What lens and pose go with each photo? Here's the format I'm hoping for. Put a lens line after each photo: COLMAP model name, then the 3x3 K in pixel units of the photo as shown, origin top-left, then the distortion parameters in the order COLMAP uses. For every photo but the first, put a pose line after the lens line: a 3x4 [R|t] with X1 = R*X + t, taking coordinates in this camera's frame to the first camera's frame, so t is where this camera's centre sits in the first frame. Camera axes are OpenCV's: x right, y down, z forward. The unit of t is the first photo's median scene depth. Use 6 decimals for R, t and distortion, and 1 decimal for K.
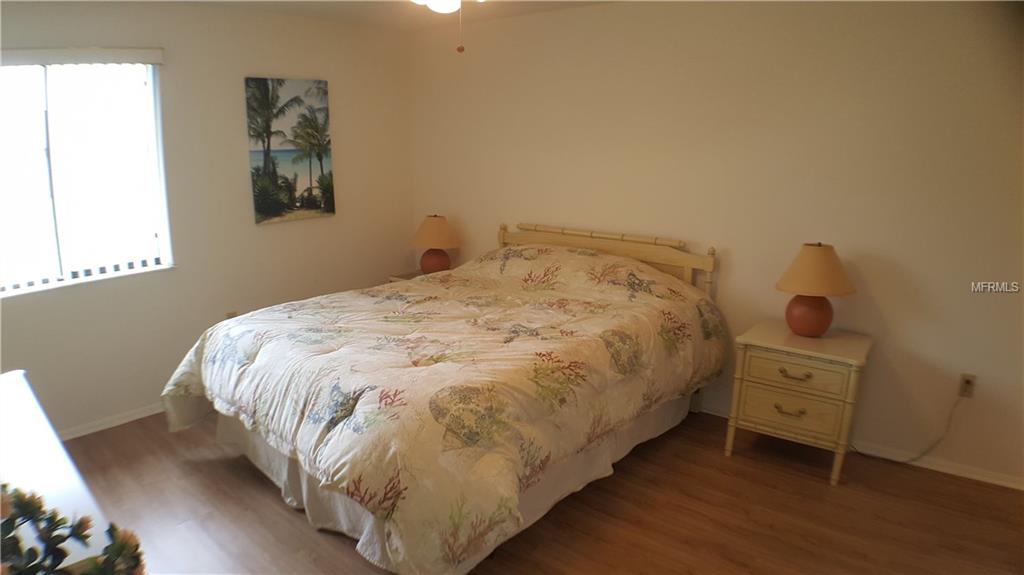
lens RADIAL K [[626.5, 0, 504.1], [0, 626.5, 300.9], [0, 0, 1]] dist [-0.120539, -0.028664]
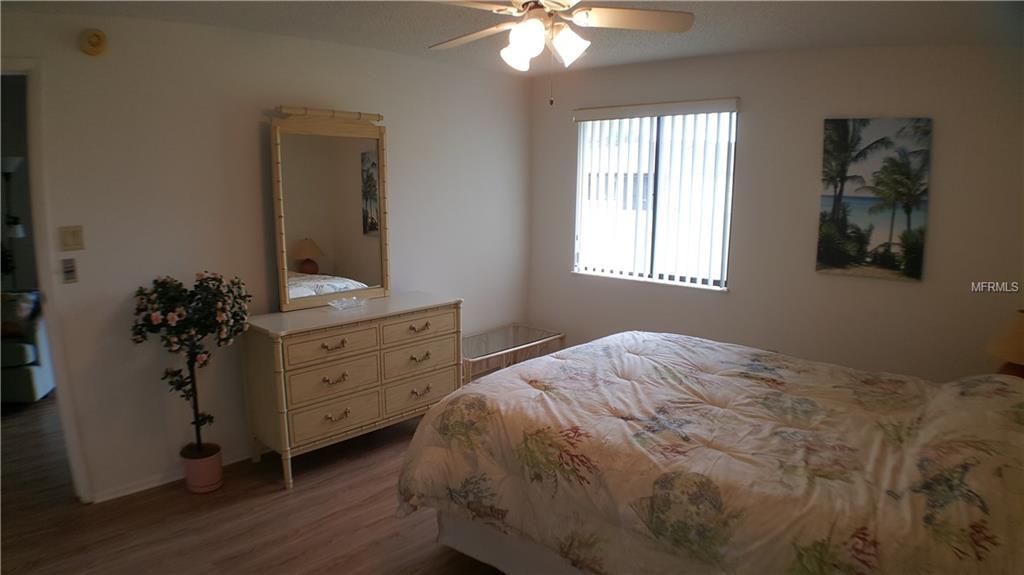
lens RADIAL K [[626.5, 0, 504.1], [0, 626.5, 300.9], [0, 0, 1]] dist [-0.120539, -0.028664]
pose [[-0.049765, 0.185839, -0.981319, 0.553151], [-0.245068, 0.950227, 0.192379, -0.142694], [0.968228, 0.250063, -0.001745, 0.537507]]
